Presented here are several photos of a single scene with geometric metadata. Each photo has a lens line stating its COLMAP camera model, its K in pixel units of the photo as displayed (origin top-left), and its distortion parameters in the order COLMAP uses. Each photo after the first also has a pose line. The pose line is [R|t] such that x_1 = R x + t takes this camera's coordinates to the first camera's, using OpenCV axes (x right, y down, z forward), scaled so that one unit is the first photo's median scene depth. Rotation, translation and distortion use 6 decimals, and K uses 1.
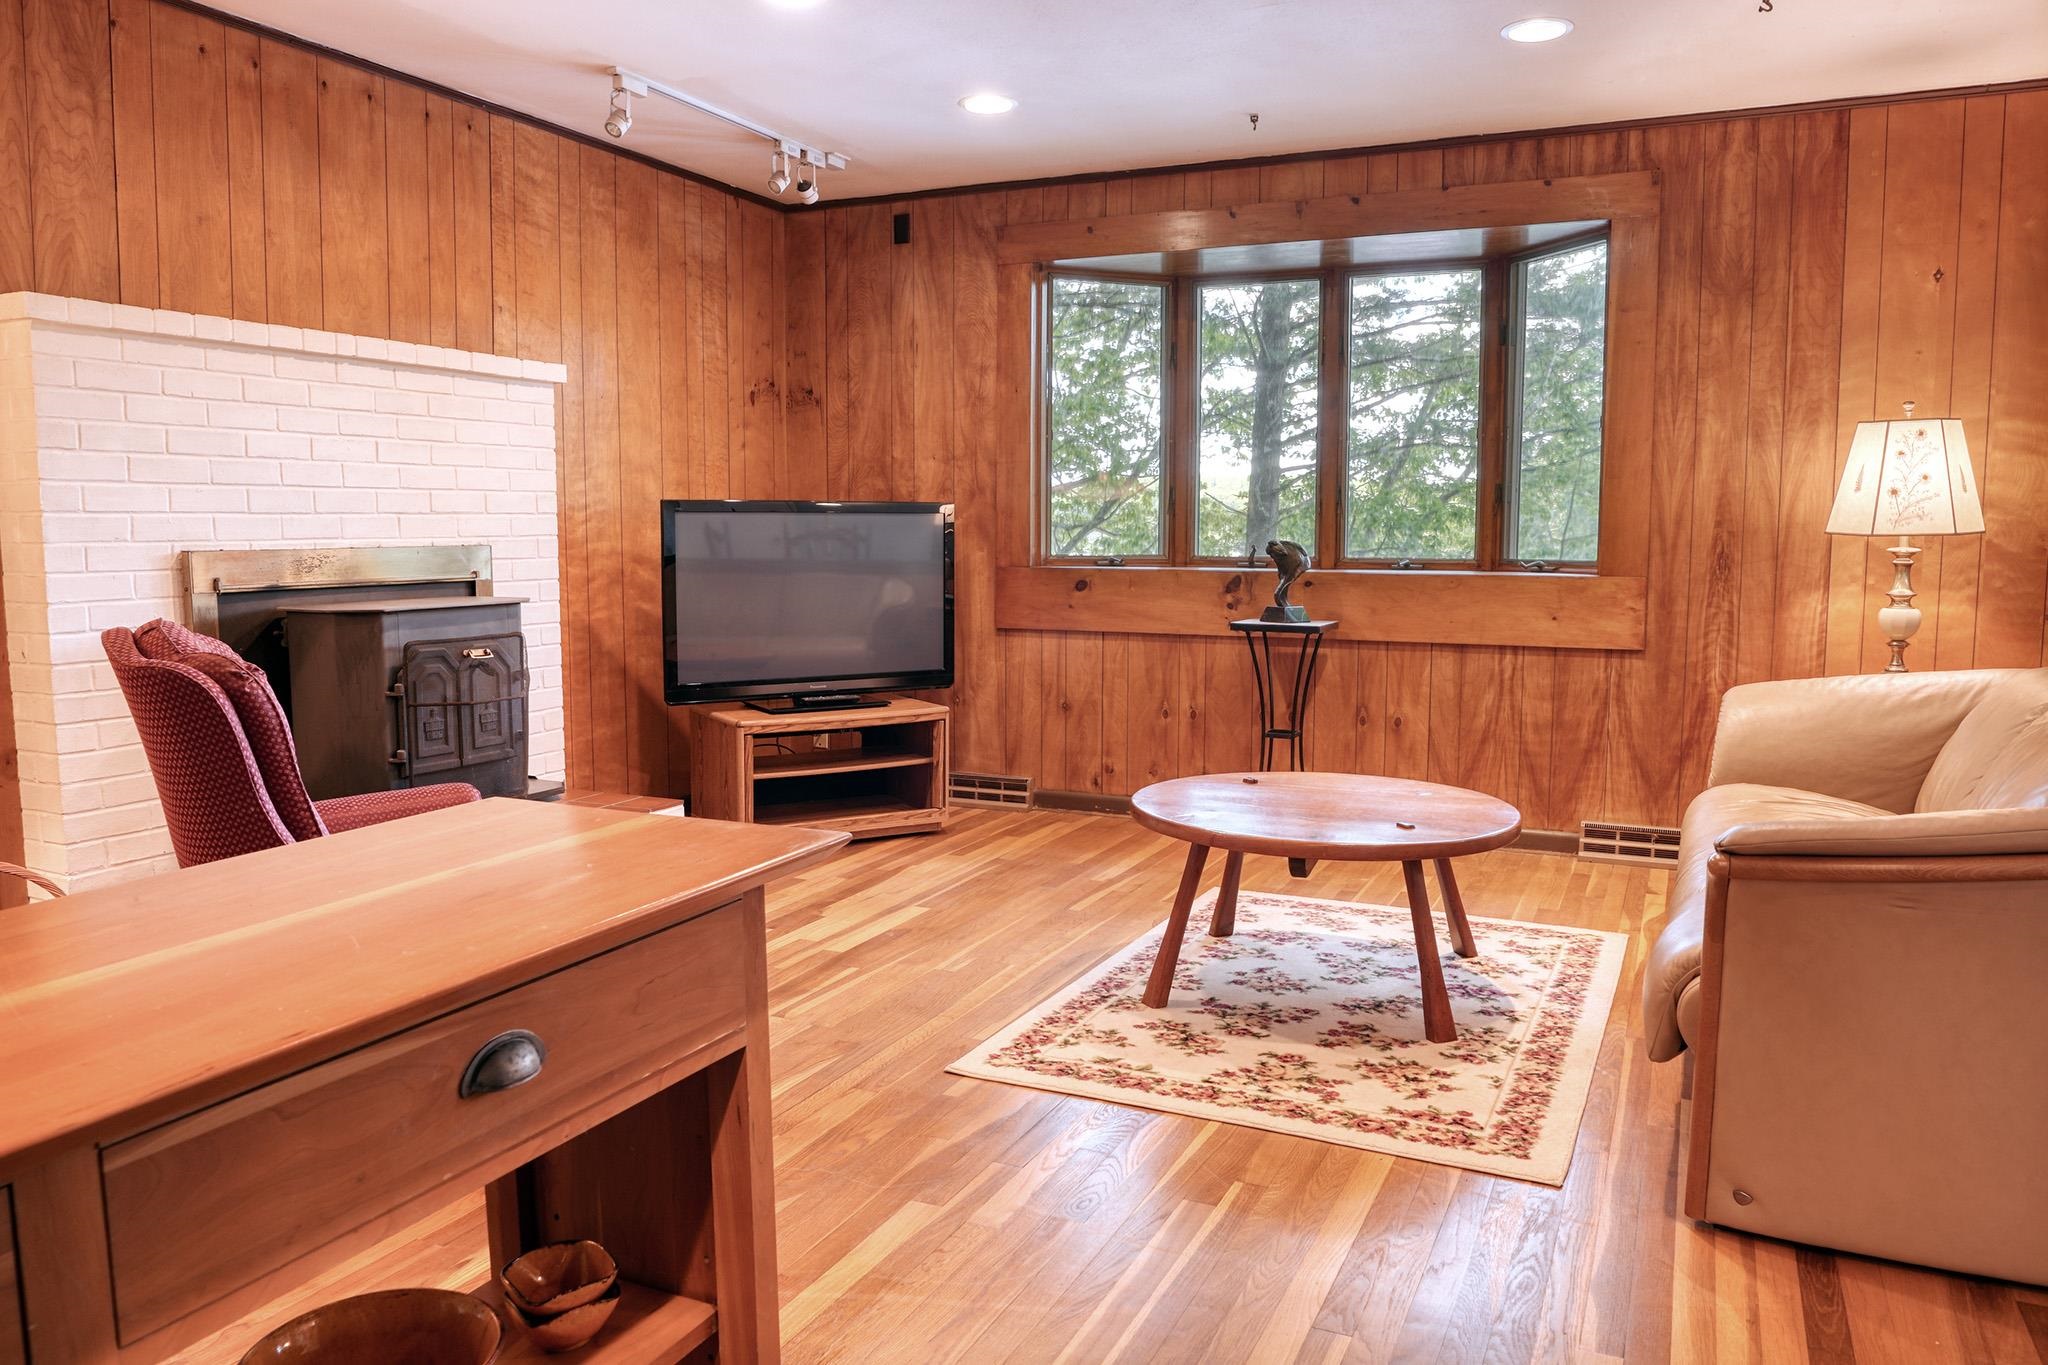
lens RADIAL K [[1460.1, 0, 1020.5], [0, 1460.1, 671.6], [0, 0, 1]] dist [-0.067892, 0.023650]
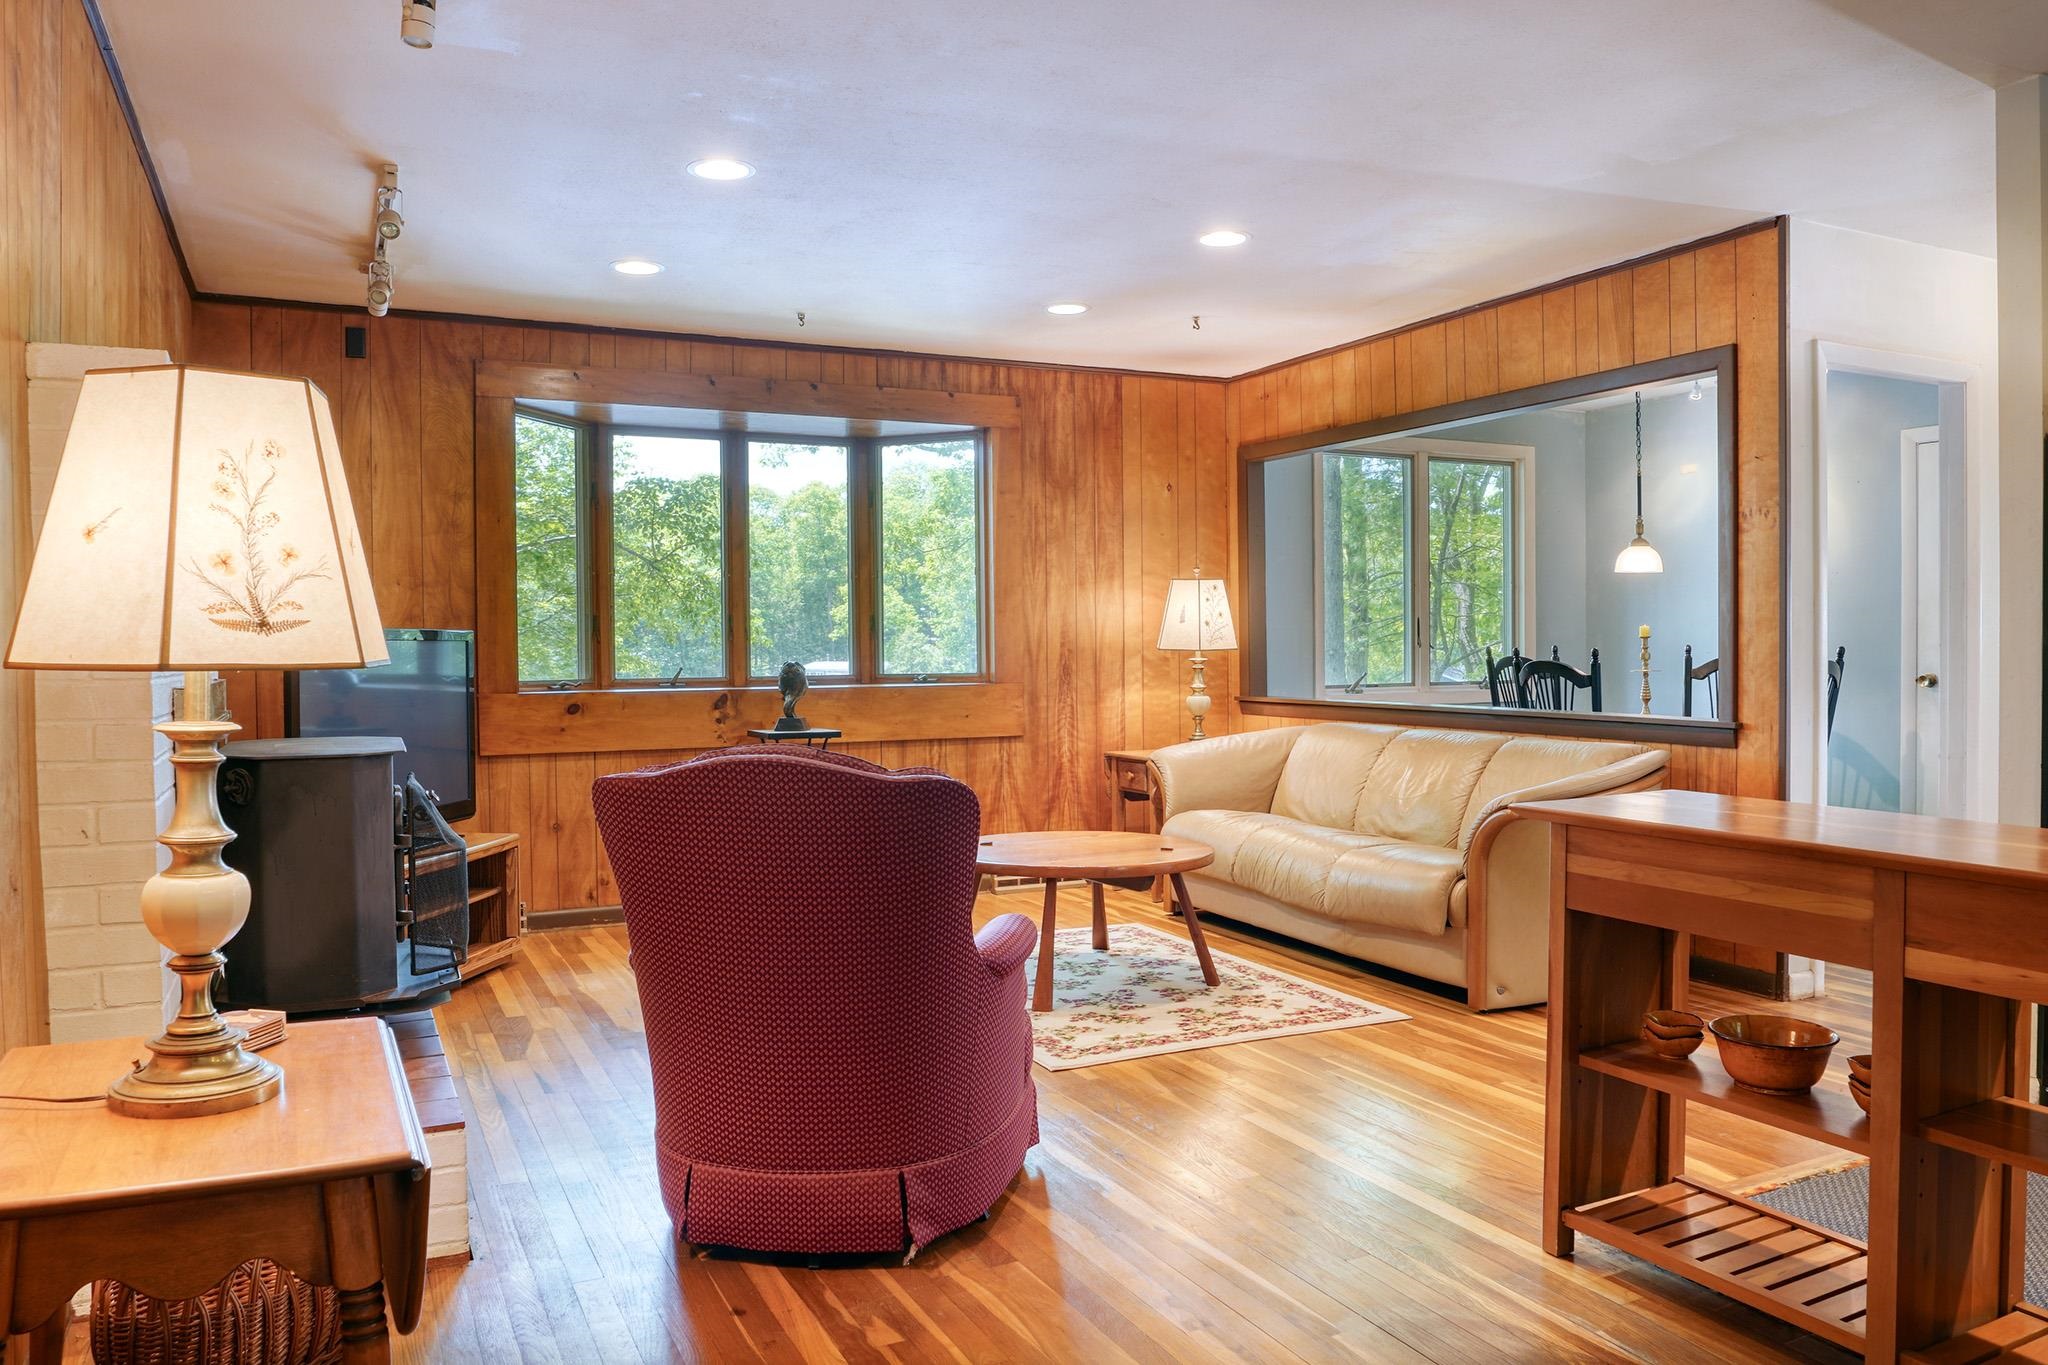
lens RADIAL K [[1460.1, 0, 1027.2], [0, 1460.1, 678.0], [0, 0, 1]] dist [-0.067892, 0.023650]
pose [[0.625997, -0.023620, 0.779468, -0.680316], [0.085727, 0.995568, -0.038680, -0.015599], [-0.775099, 0.091035, 0.625247, 0.113616]]
